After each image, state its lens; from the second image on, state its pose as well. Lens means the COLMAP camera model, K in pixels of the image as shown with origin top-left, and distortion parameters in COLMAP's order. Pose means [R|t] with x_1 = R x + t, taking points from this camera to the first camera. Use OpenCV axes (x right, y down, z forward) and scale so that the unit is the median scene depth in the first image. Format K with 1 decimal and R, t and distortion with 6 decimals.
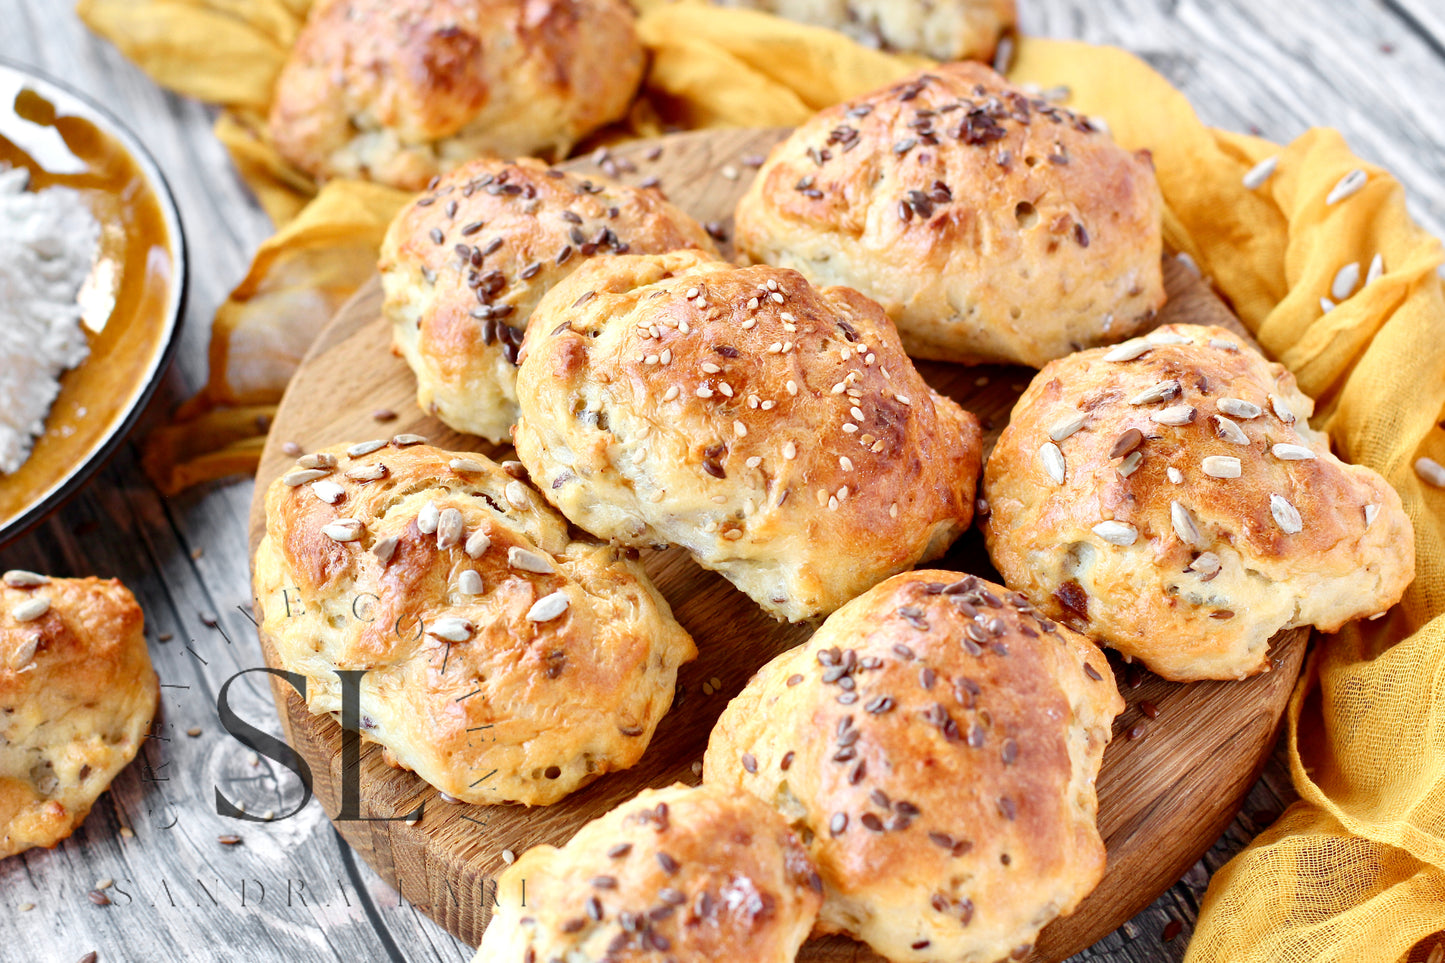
lens RADIAL K [[3545.1, 0, 722.5], [0, 3545.1, 481.5], [0, 0, 1]] dist [-0.187496, 0.227959]
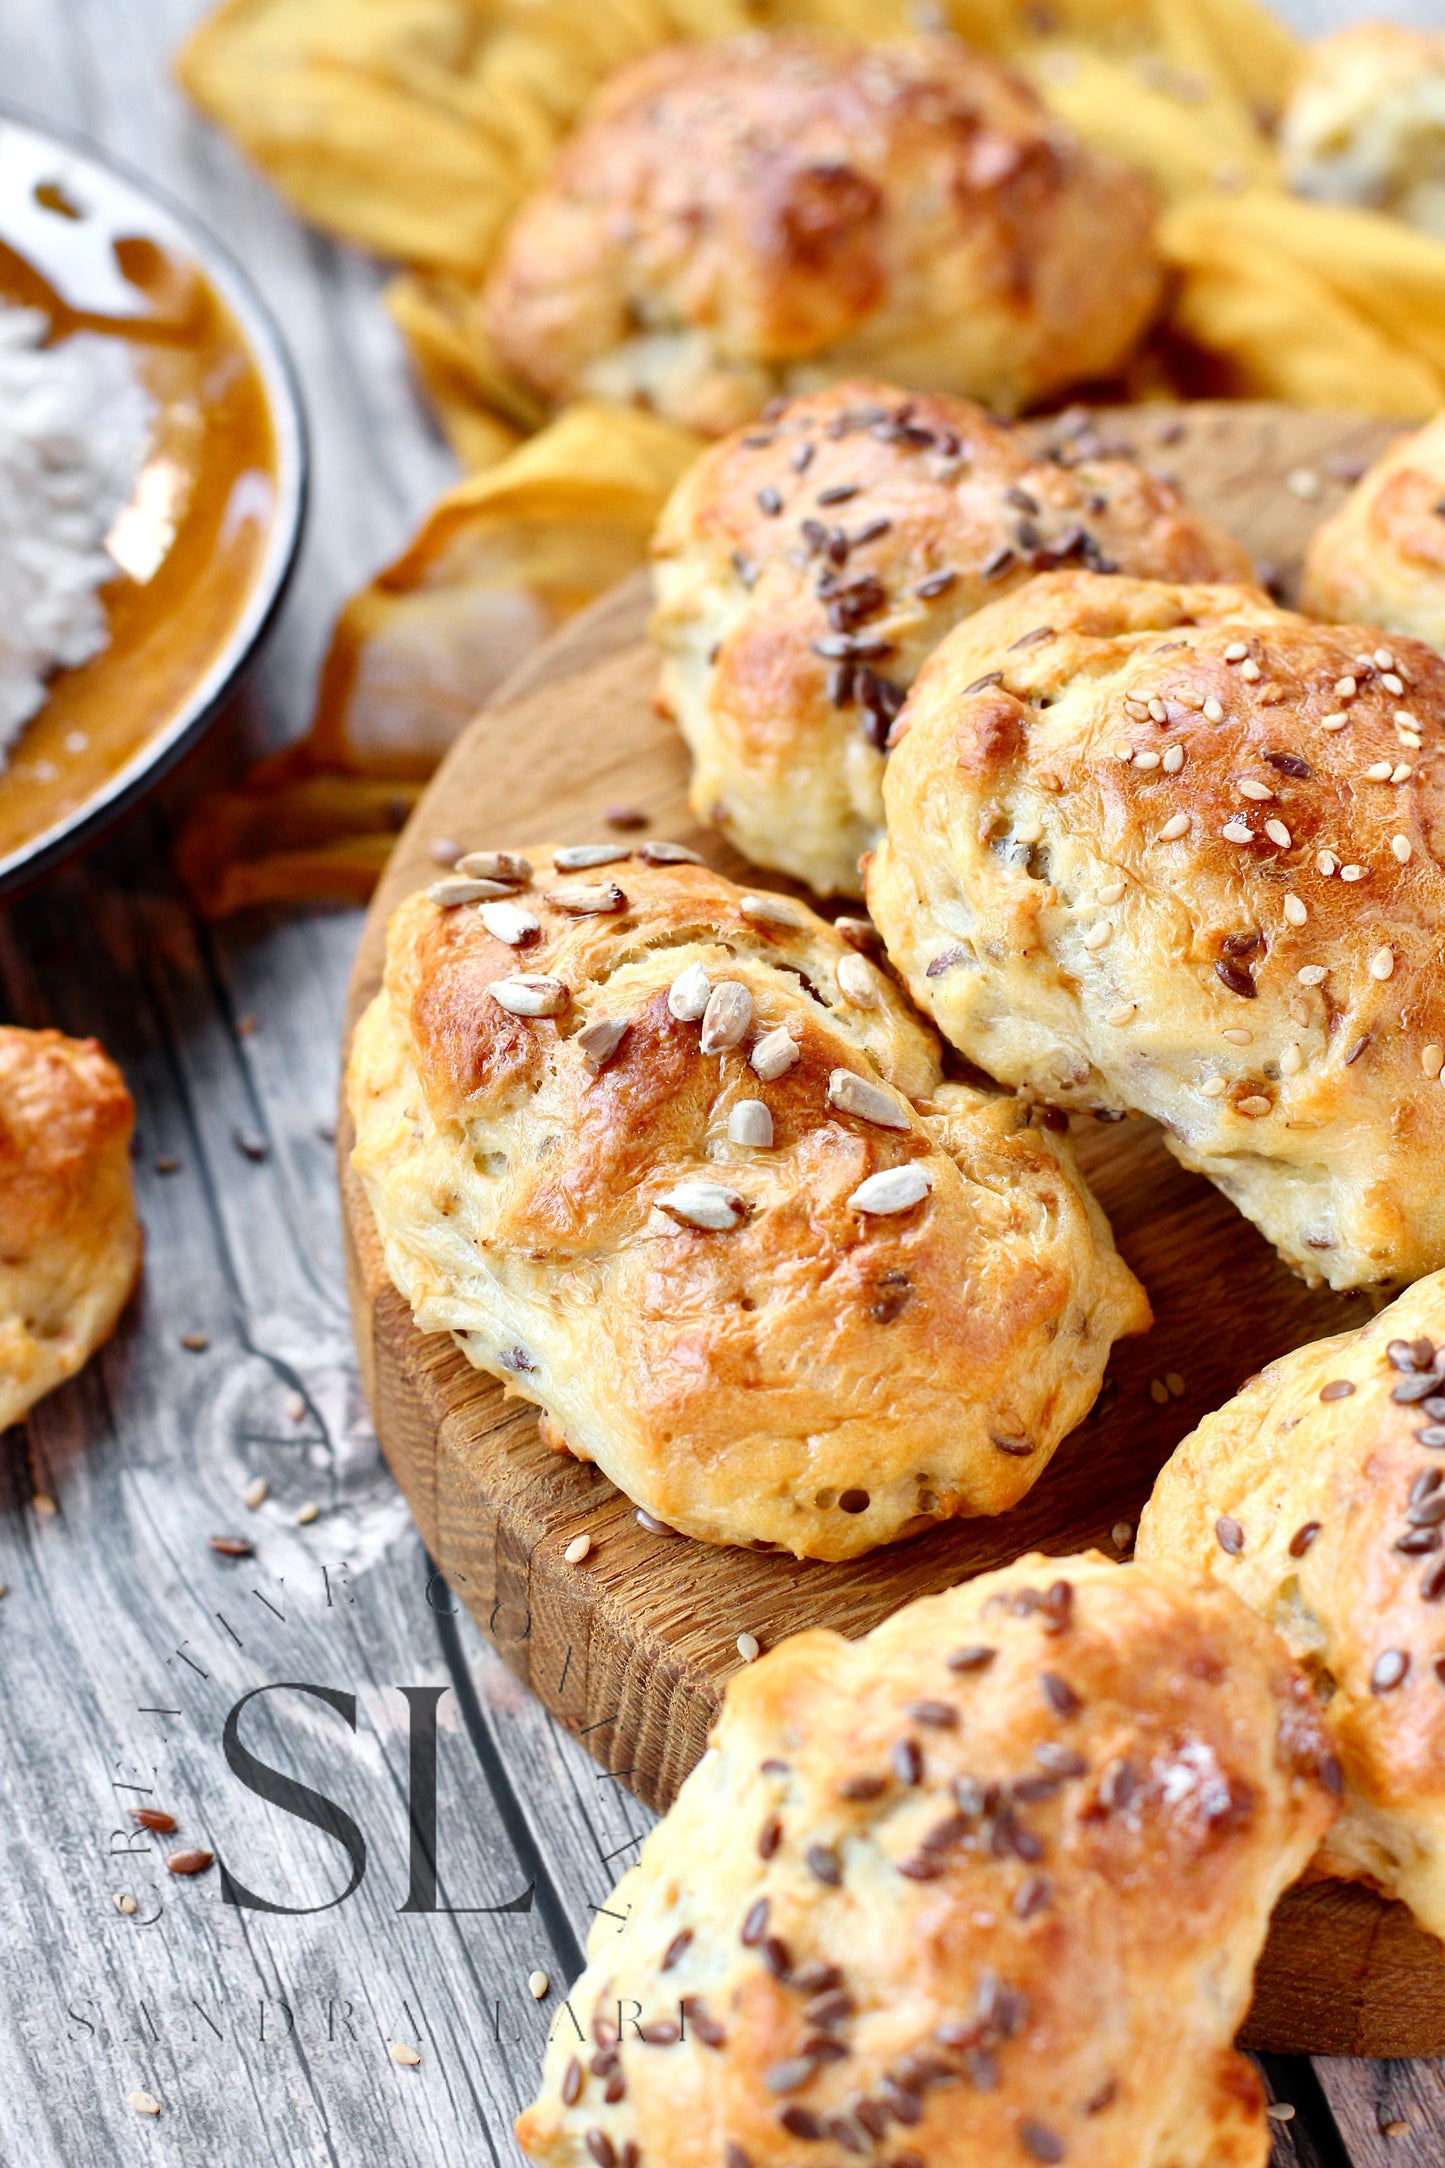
lens RADIAL K [[5424.9, 0, 722.5], [0, 5424.9, 1084.0], [0, 0, 1]] dist [-0.197915, 0.022381]
pose [[0.988061, 0.141427, -0.061103, -0.026298], [-0.142593, 0.989666, -0.015132, 0.035010], [0.058332, 0.023664, 0.998017, 0.186580]]
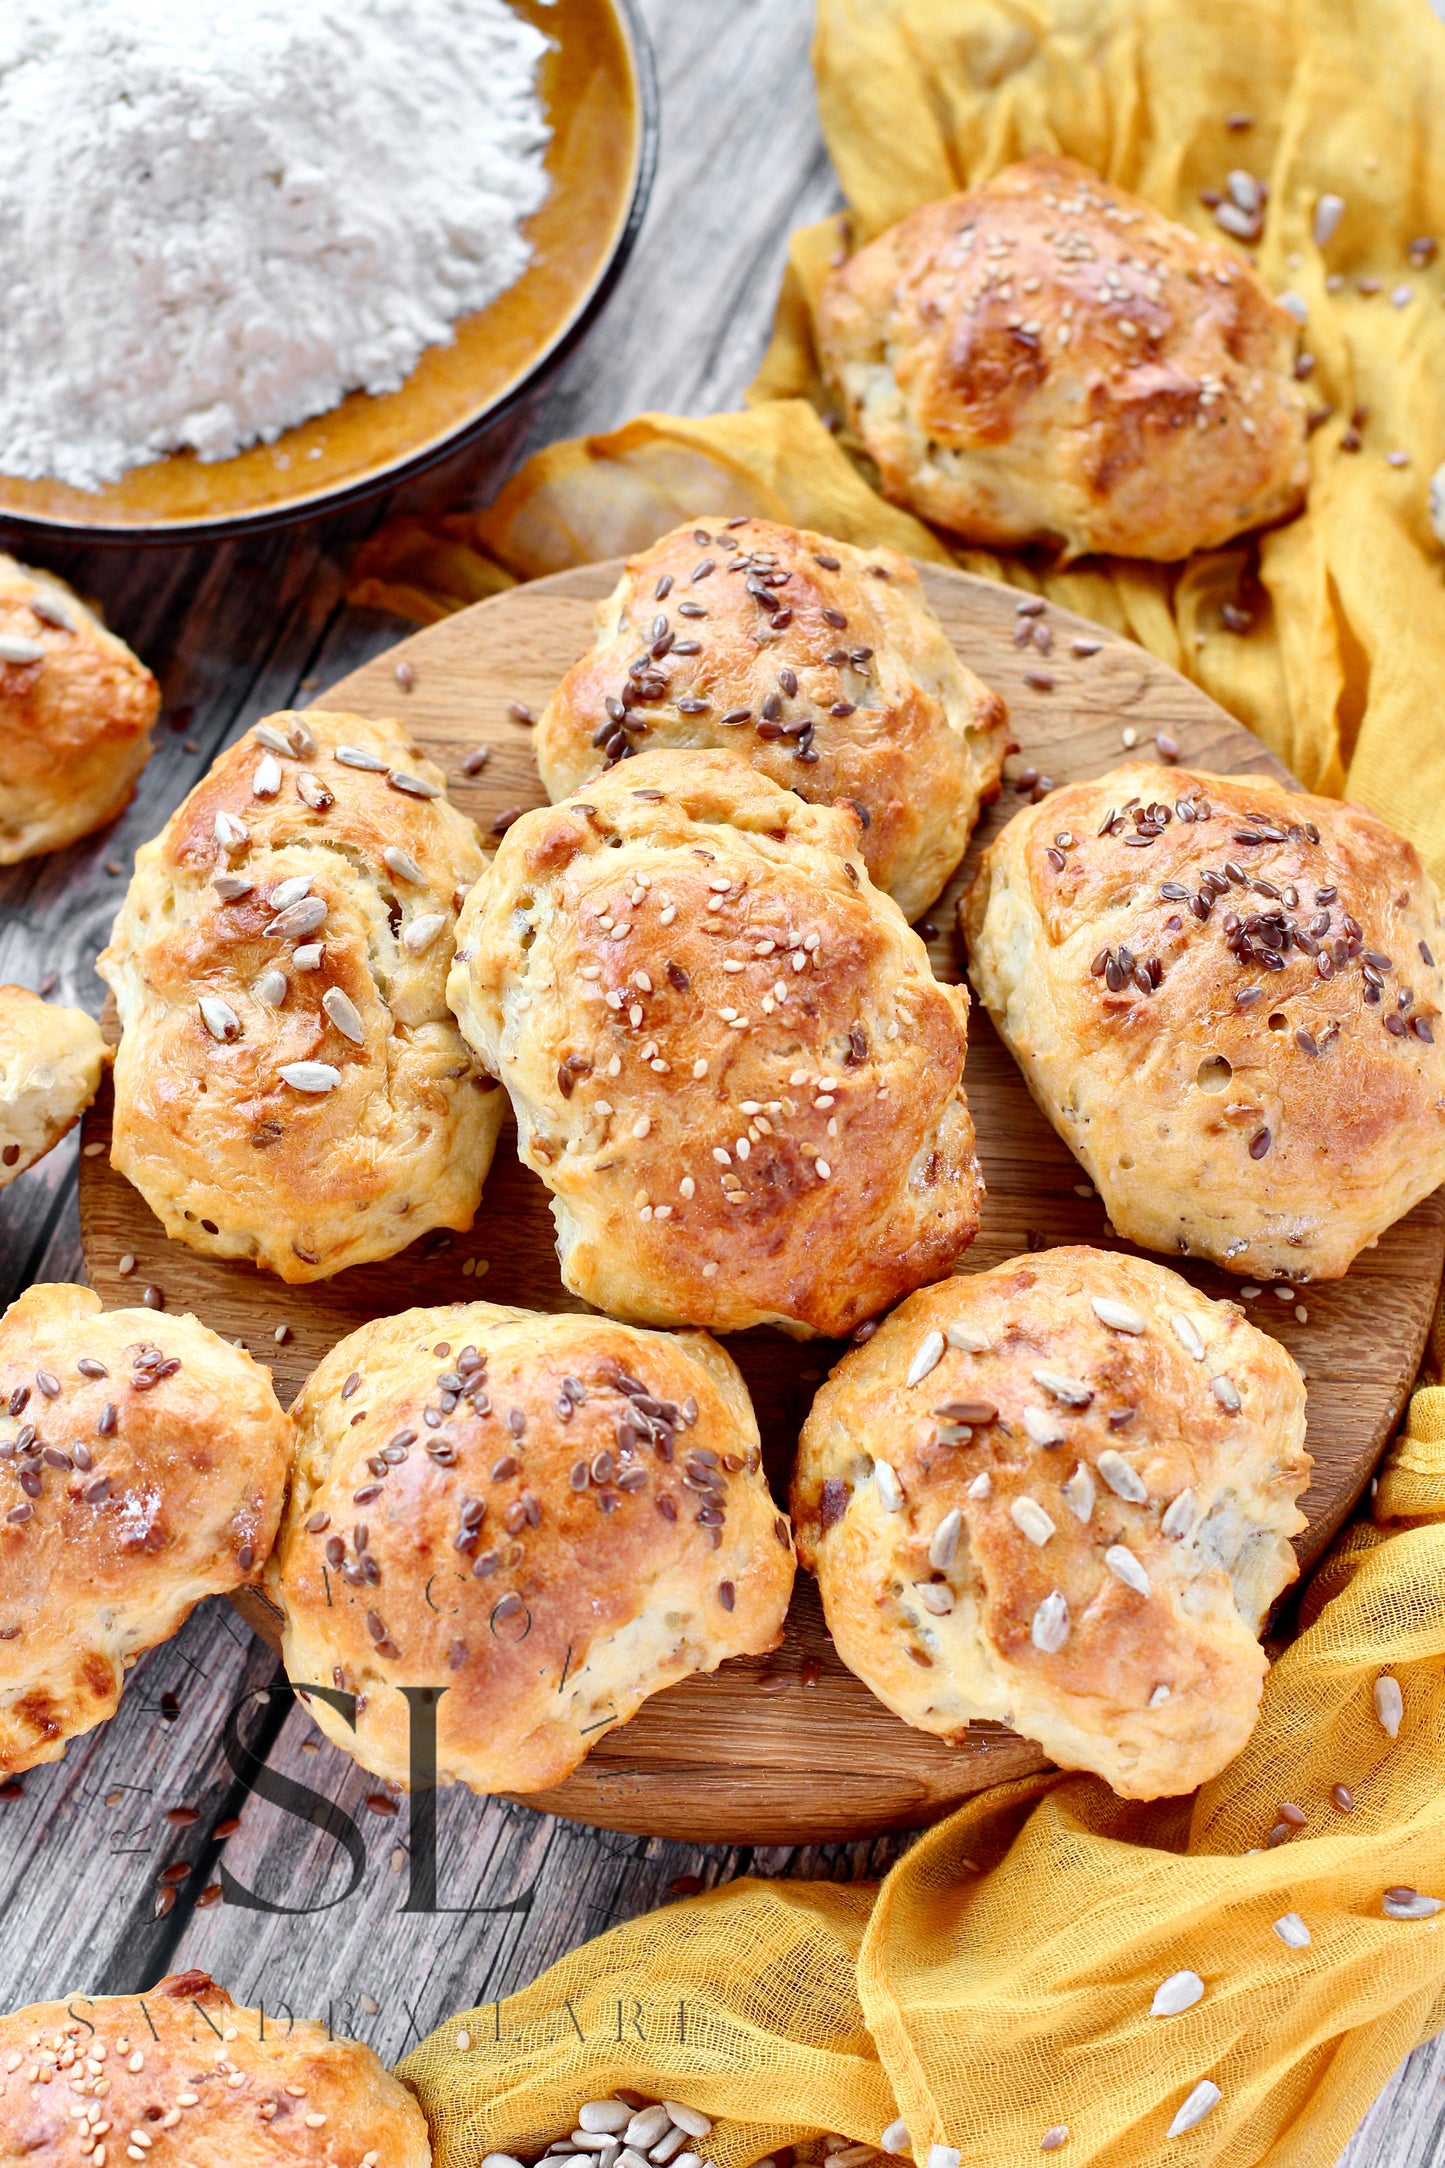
lens RADIAL K [[5318.9, 0, 722.5], [0, 5318.9, 1084.0], [0, 0, 1]] dist [-0.187496, 0.227959]
pose [[0.684615, 0.666938, -0.294101, 0.368710], [-0.560209, 0.739577, 0.373084, -0.462463], [0.466334, -0.090661, 0.879951, -0.030759]]
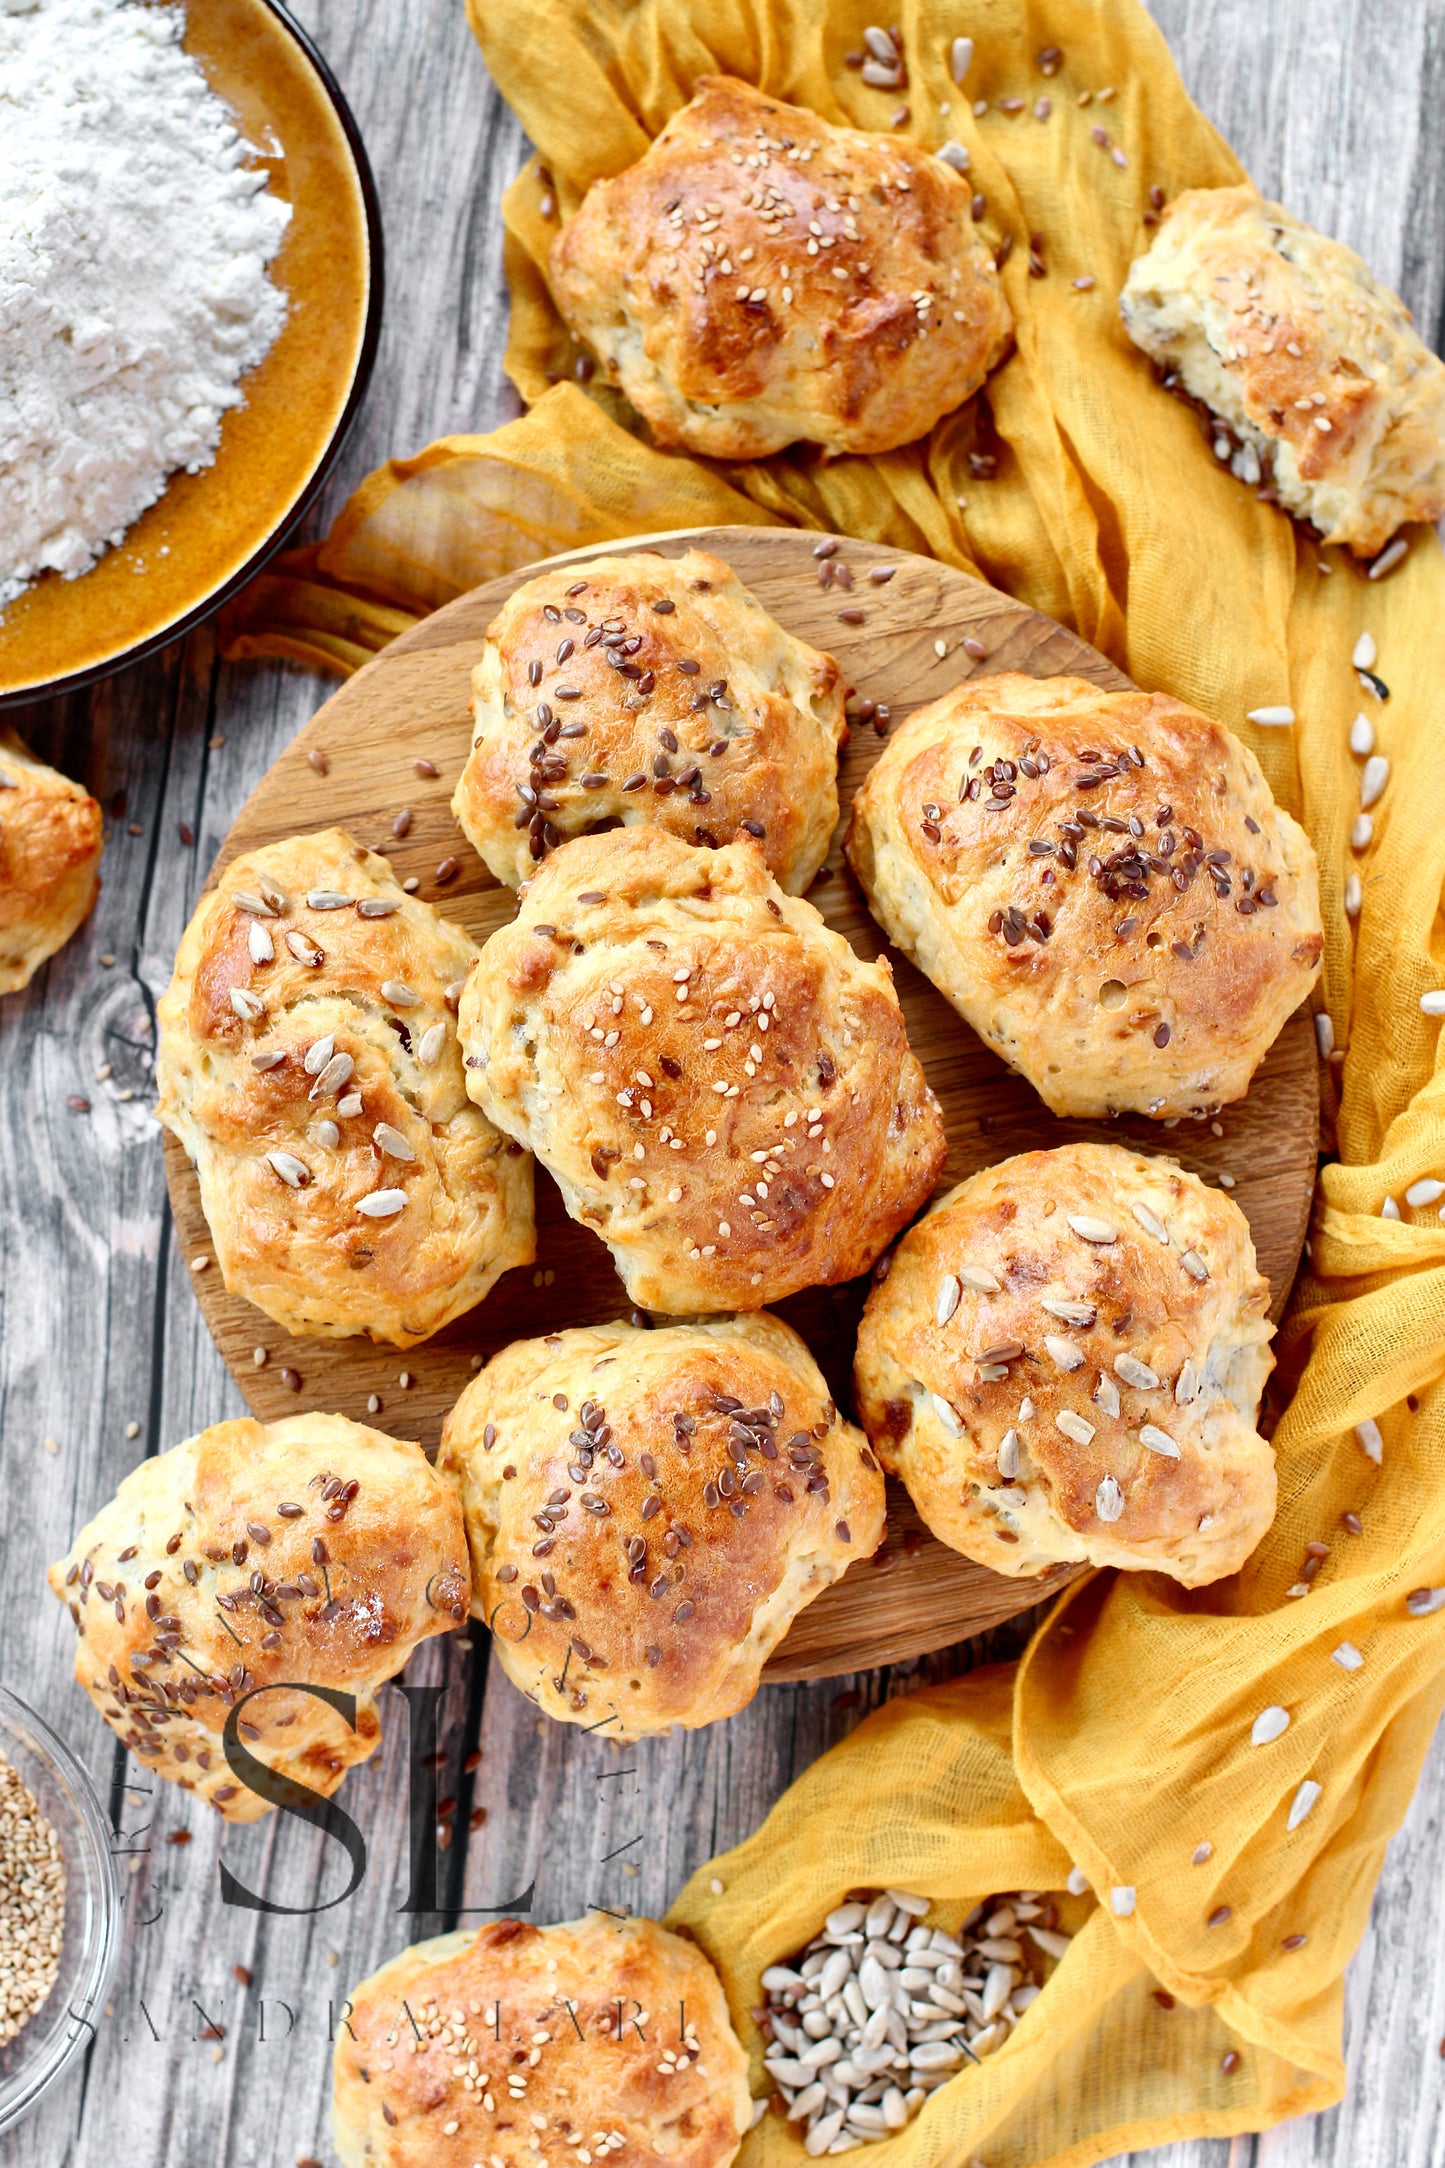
lens RADIAL K [[5318.9, 0, 722.5], [0, 5318.9, 1084.0], [0, 0, 1]] dist [-0.187496, 0.227959]
pose [[0.861761, 0.505764, -0.039624, 0.070295], [-0.400228, 0.725777, 0.559522, -0.818949], [0.311745, -0.466316, 0.827867, -0.152798]]
